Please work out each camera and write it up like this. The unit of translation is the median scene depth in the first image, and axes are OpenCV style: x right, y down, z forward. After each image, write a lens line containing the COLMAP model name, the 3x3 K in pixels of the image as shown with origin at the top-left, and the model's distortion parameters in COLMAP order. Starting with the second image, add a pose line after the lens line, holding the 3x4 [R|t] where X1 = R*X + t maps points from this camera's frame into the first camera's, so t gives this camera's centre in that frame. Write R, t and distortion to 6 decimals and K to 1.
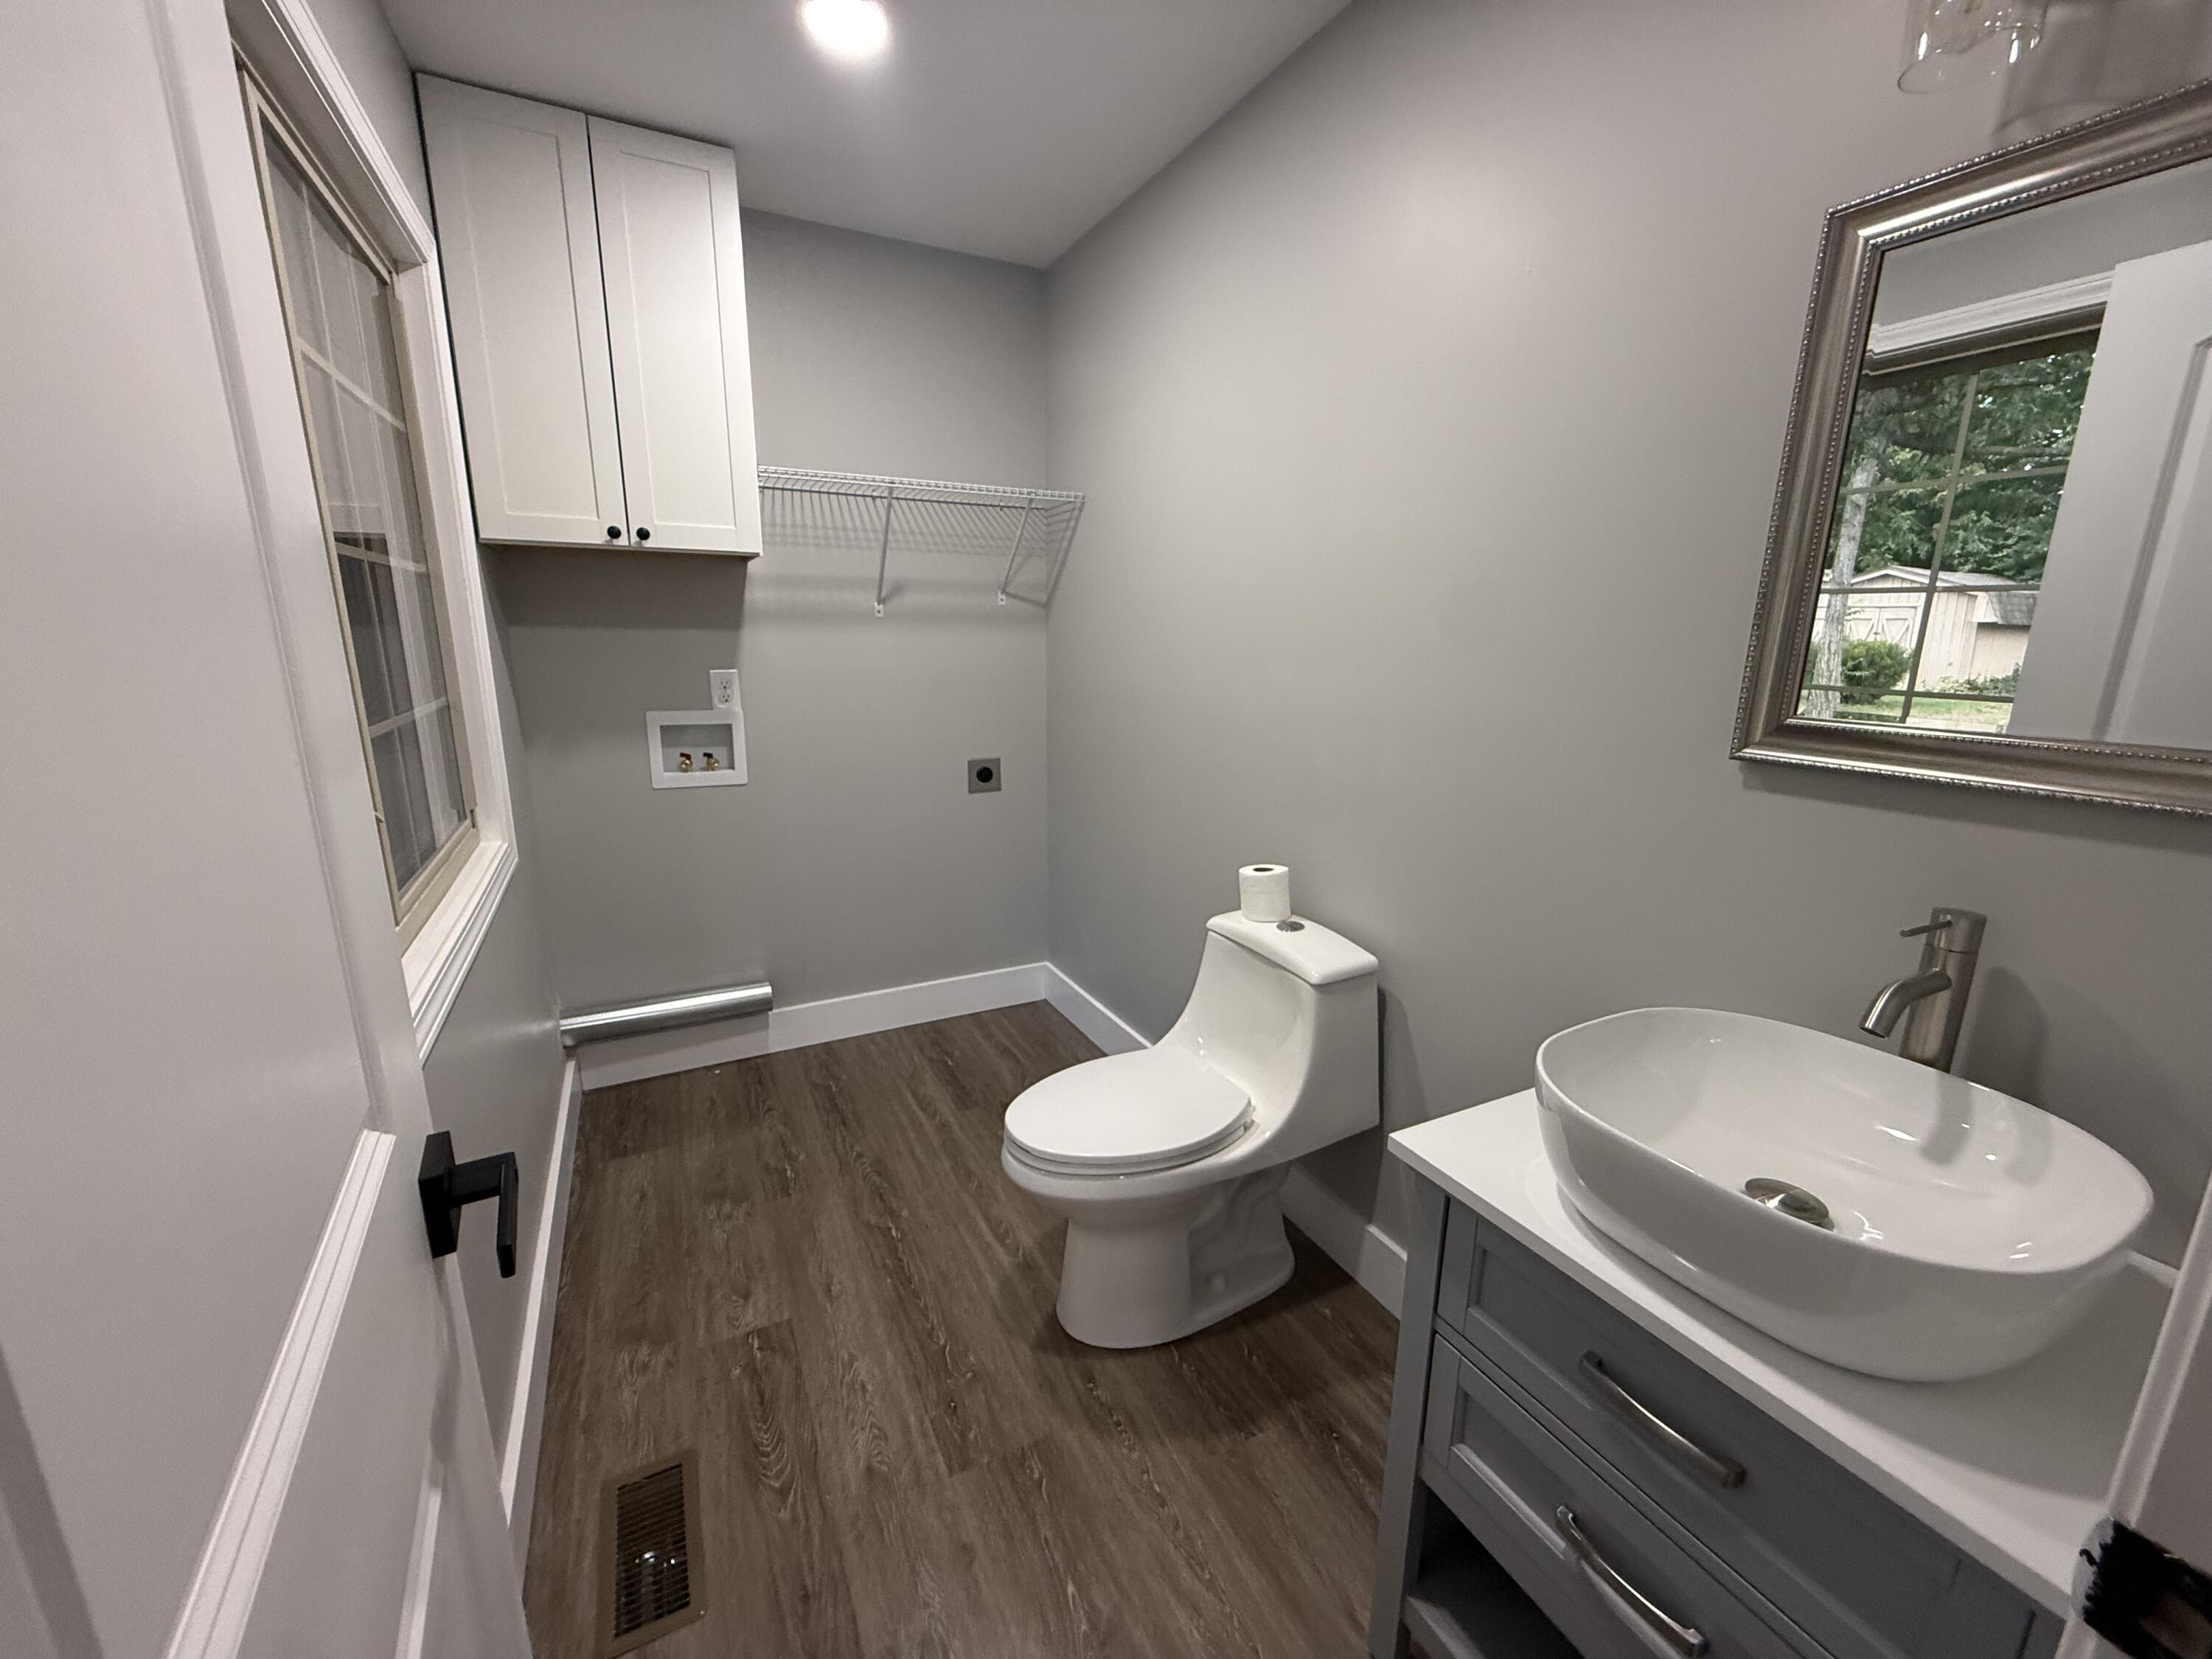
lens RADIAL K [[880.9, 0, 1106.0], [0, 880.9, 829.5], [0, 0, 1]] dist [0.001508, 0.000195]
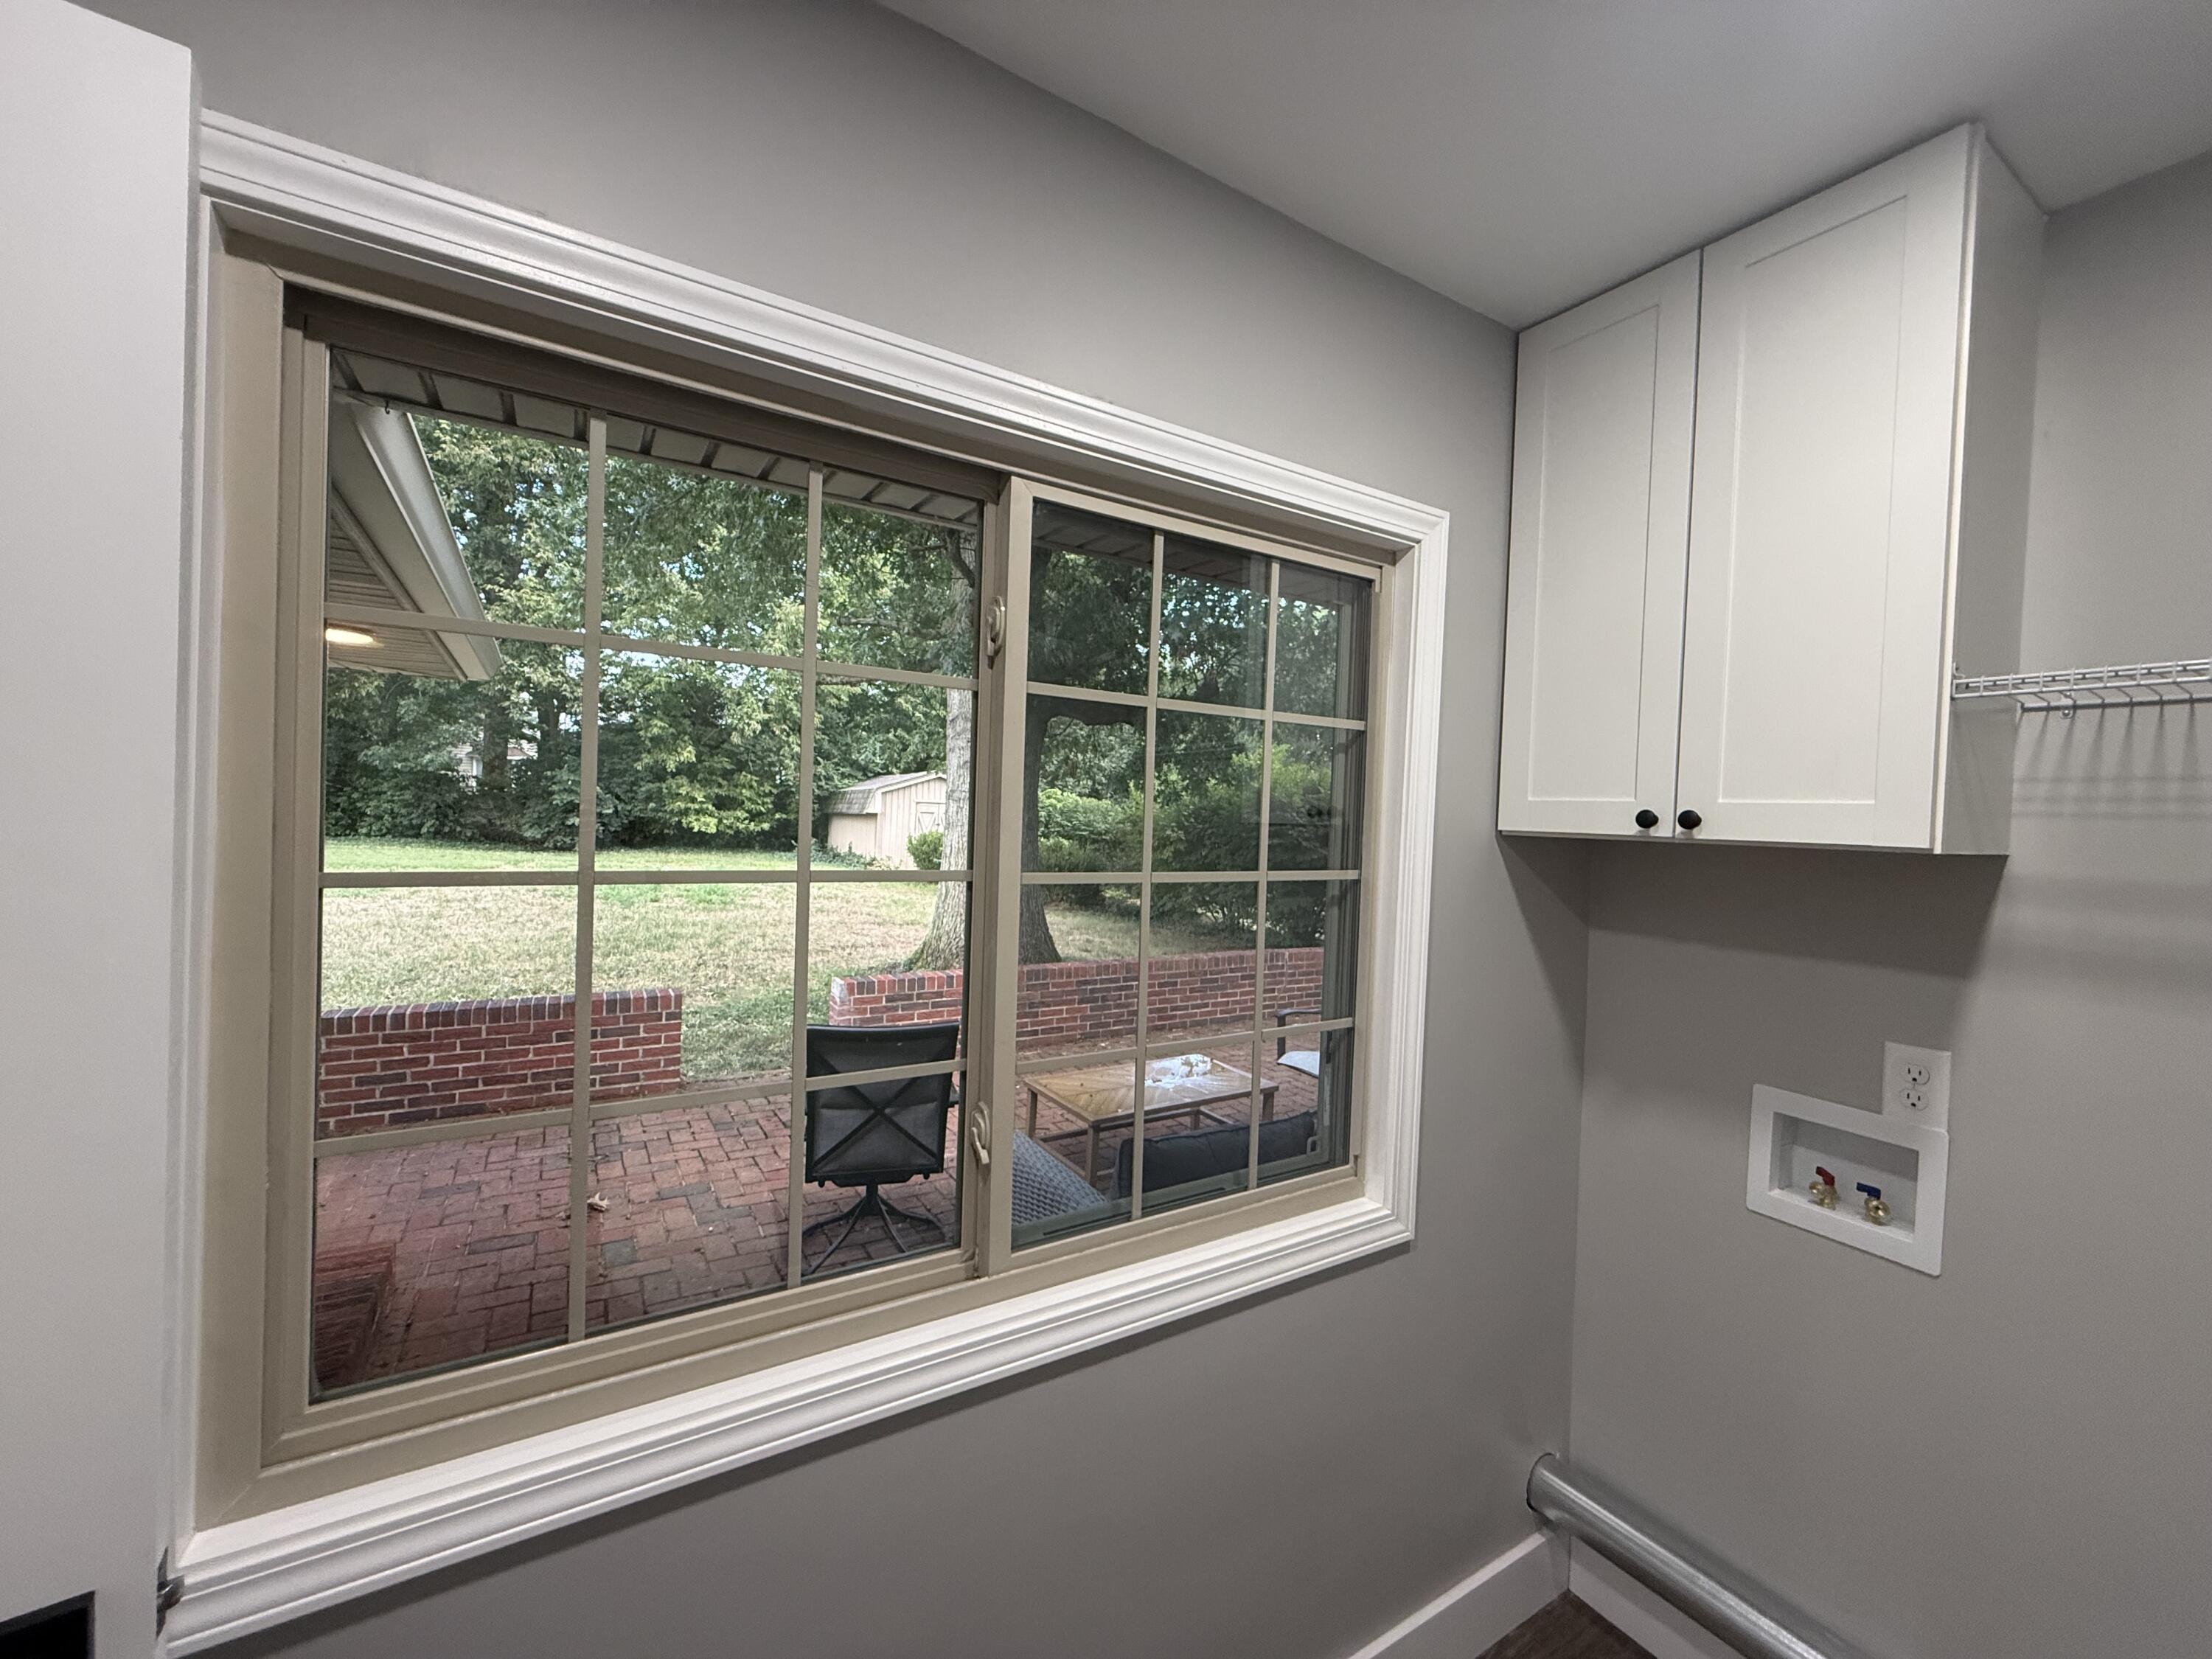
lens RADIAL K [[880.9, 0, 1106.0], [0, 880.9, 829.5], [0, 0, 1]] dist [0.001508, 0.000195]
pose [[0.075932, 0.002163, -0.997111, 0.054863], [-0.247721, 0.968686, -0.016763, -0.180087], [0.965851, 0.248278, 0.074090, 0.464235]]
